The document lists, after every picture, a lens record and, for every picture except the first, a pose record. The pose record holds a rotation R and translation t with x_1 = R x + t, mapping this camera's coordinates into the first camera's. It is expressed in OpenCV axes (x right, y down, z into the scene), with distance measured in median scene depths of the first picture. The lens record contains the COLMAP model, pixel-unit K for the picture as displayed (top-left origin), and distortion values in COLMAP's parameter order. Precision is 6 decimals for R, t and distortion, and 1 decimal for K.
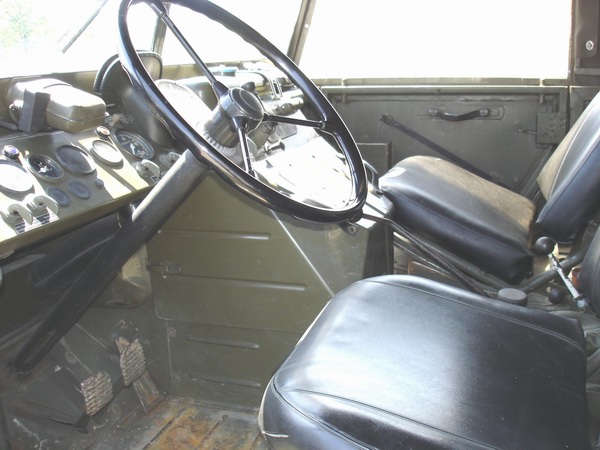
lens RADIAL K [[673.0, 0, 303.3], [0, 673.0, 222.8], [0, 0, 1]] dist [-0.099283, 0.000000]
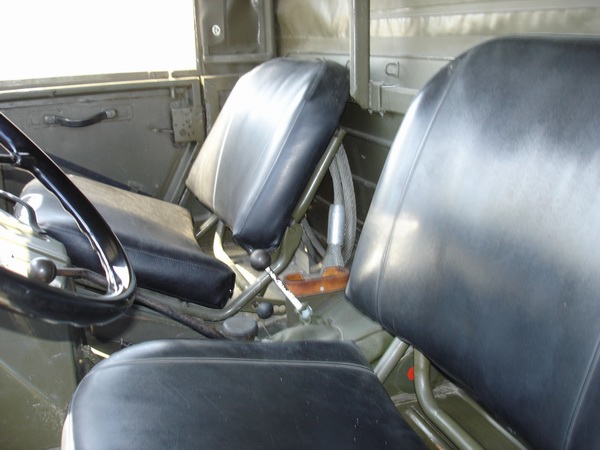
lens RADIAL K [[673.0, 0, 298.5], [0, 673.0, 230.5], [0, 0, 1]] dist [-0.099283, 0.000000]
pose [[0.789490, -0.173658, 0.588683, -0.069867], [0.168669, 0.983596, 0.063952, -0.033055], [-0.590132, 0.048803, 0.805830, 0.179675]]
